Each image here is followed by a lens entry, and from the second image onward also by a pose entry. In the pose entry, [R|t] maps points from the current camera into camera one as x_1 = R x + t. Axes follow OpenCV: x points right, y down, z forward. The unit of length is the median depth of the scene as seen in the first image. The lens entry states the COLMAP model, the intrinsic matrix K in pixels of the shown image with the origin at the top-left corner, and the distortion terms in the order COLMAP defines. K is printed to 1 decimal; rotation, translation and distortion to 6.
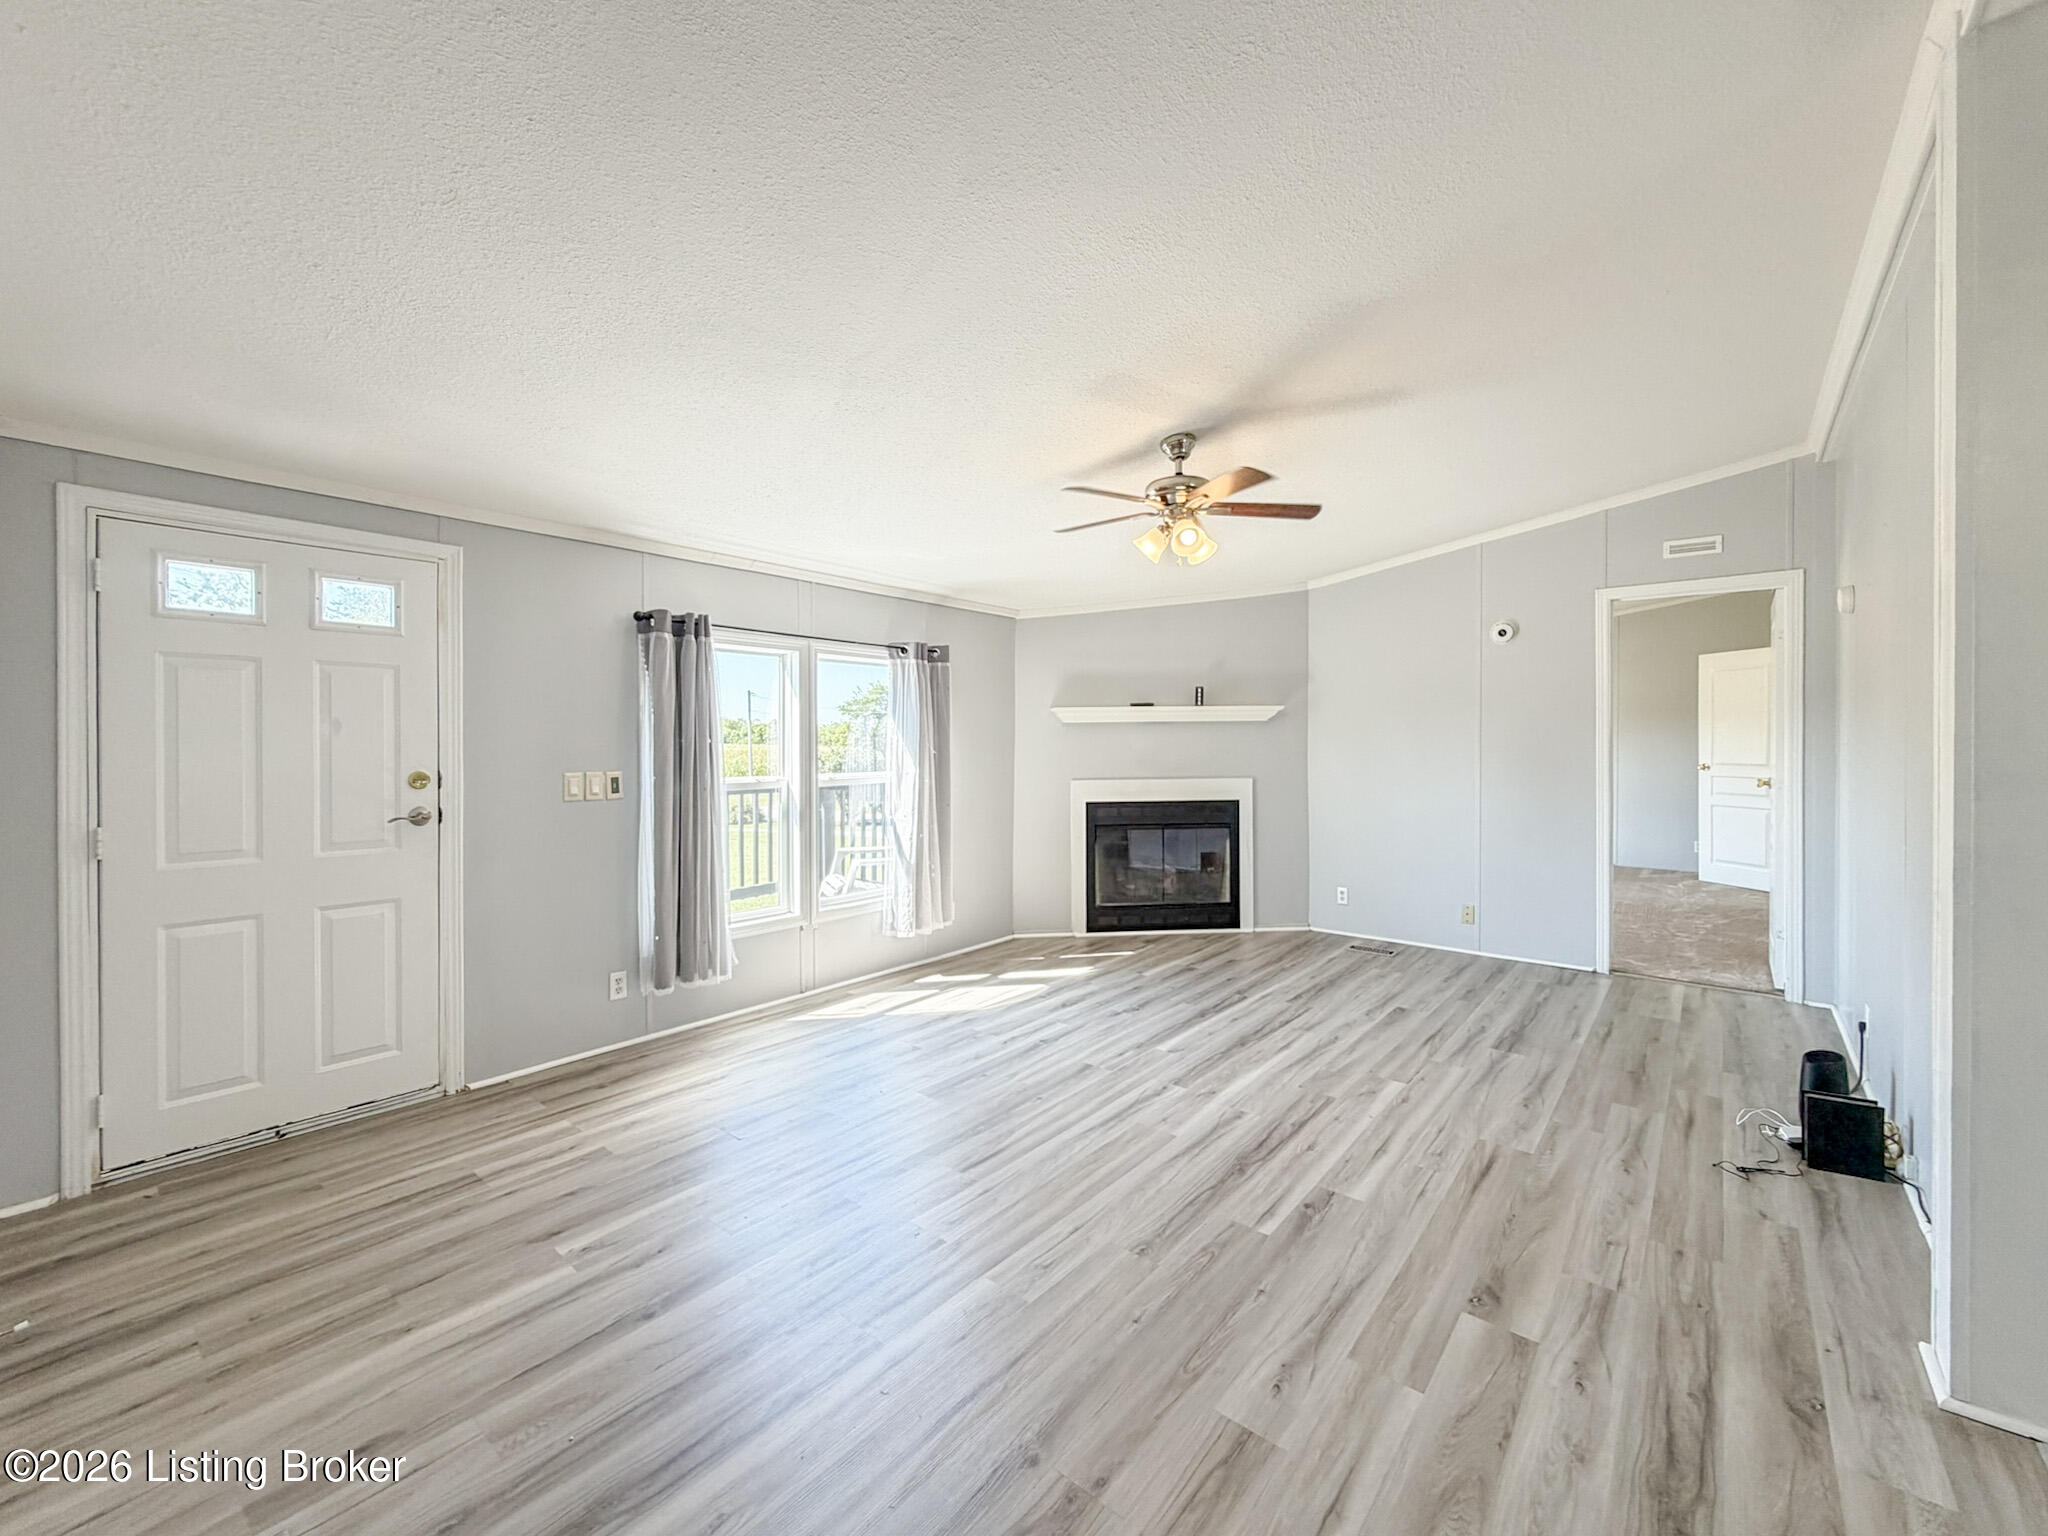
lens RADIAL K [[820.6, 0, 1024.0], [0, 820.6, 768.0], [0, 0, 1]] dist [-0.001058, -0.000226]
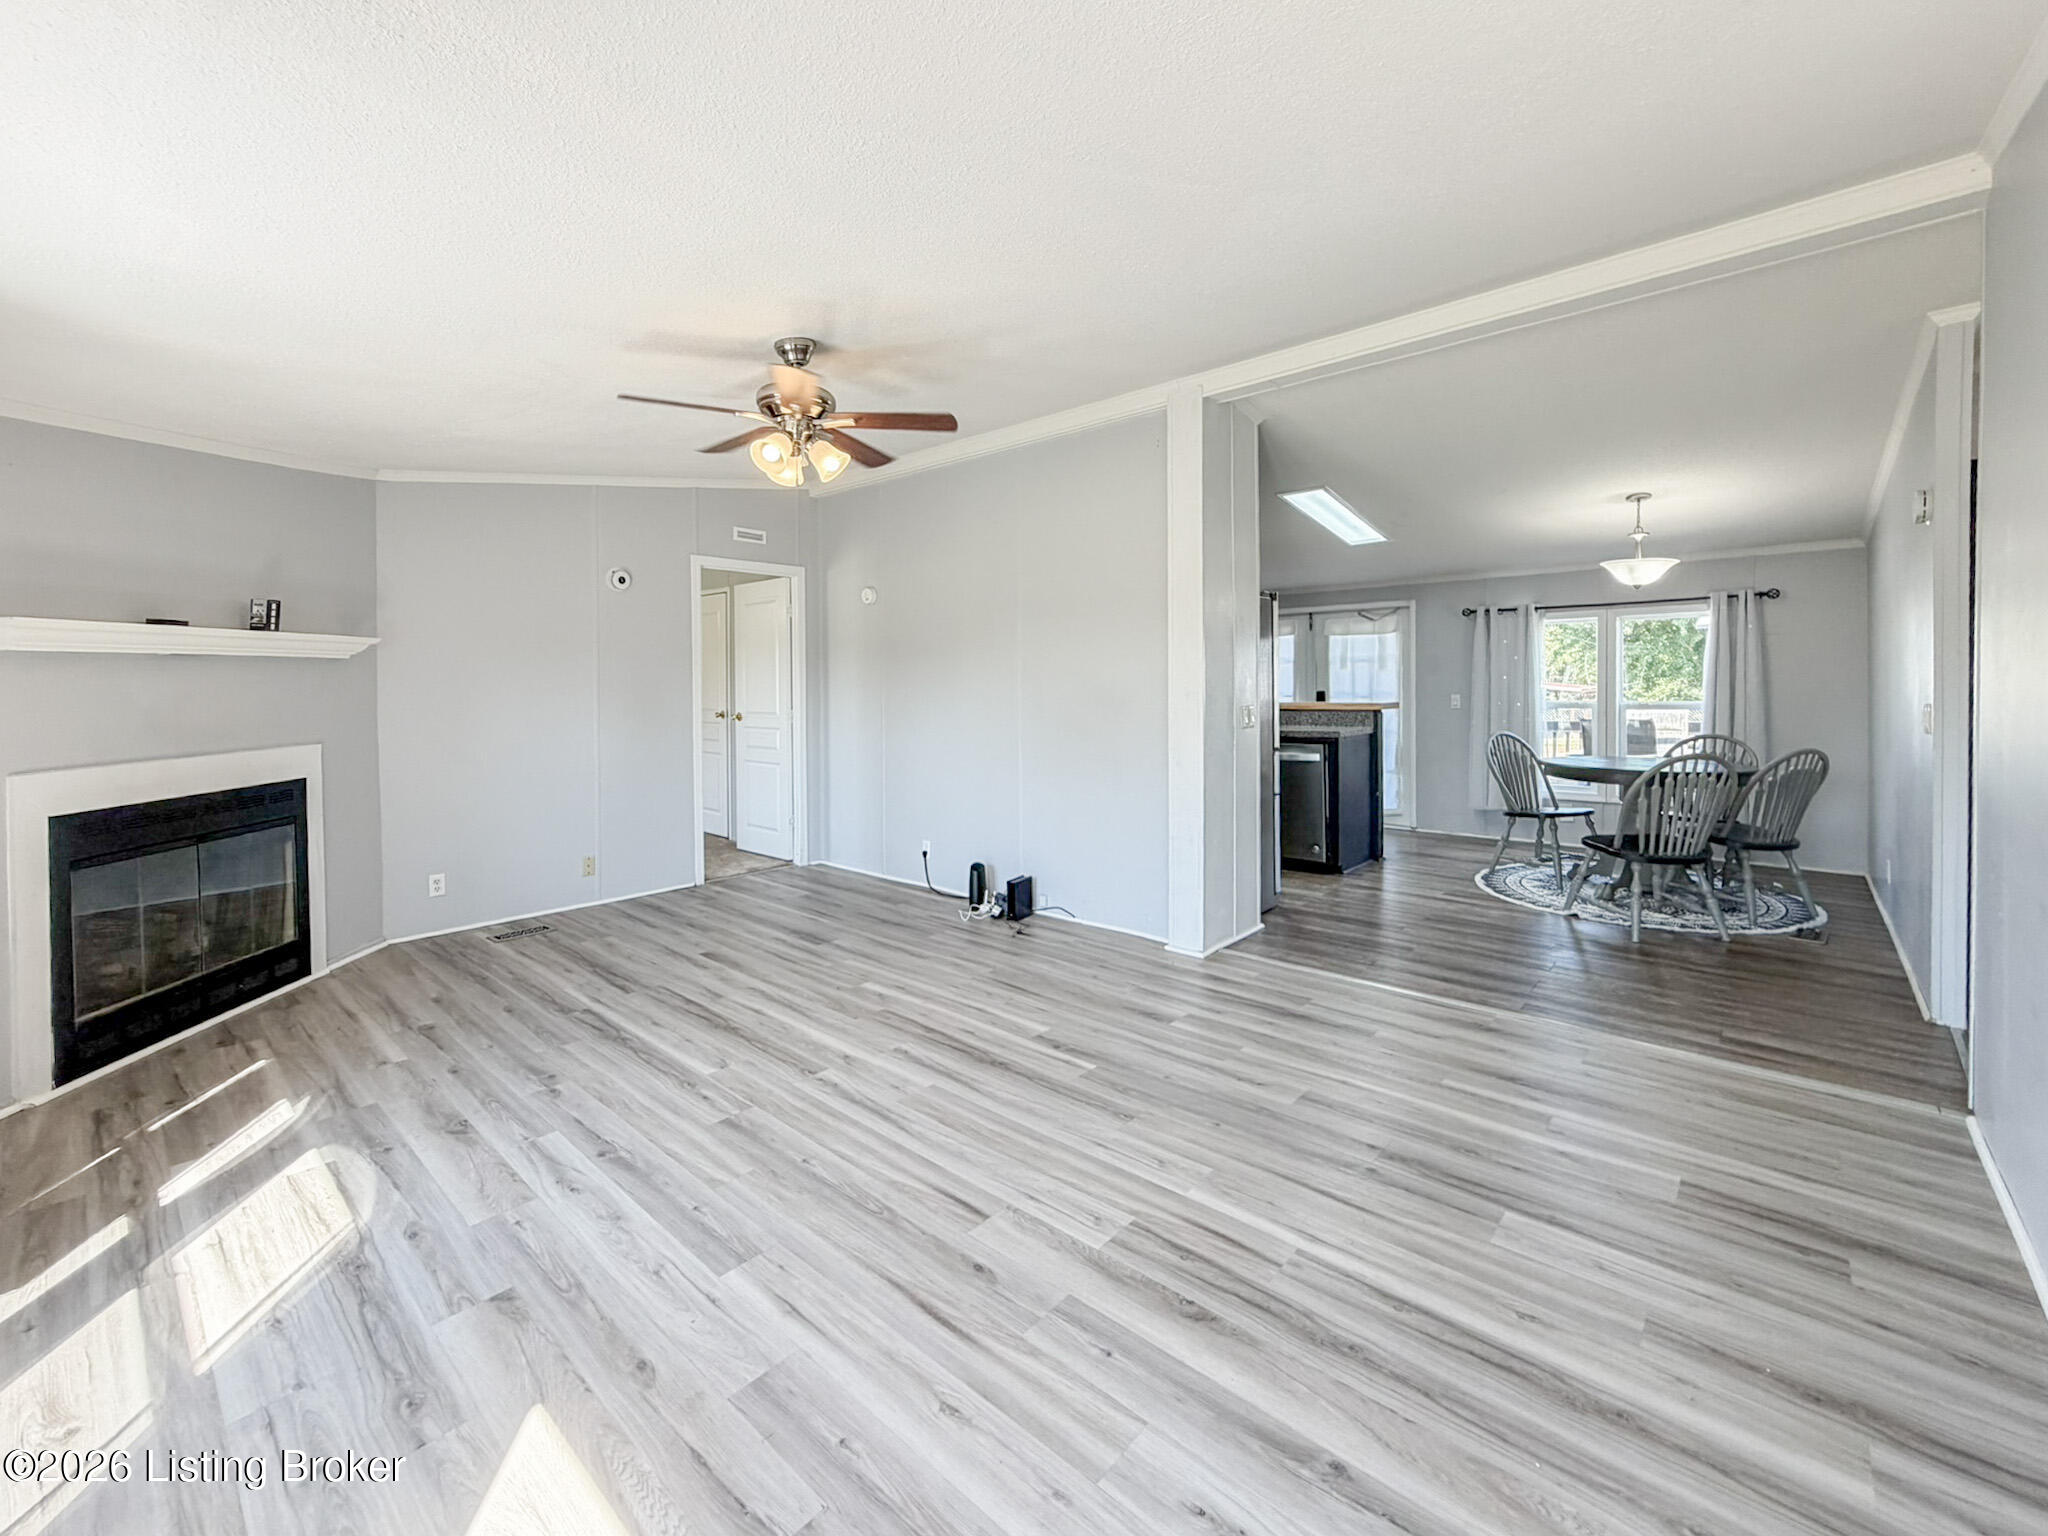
lens RADIAL K [[856.1, 0, 1025.4], [0, 856.1, 699.4], [0, 0, 1]] dist [0.000436, 0.000256]
pose [[0.028134, -0.019311, 0.999418, -0.547092], [0.037859, 0.999117, 0.018239, -0.019466], [-0.998887, 0.037324, 0.028841, 0.553417]]
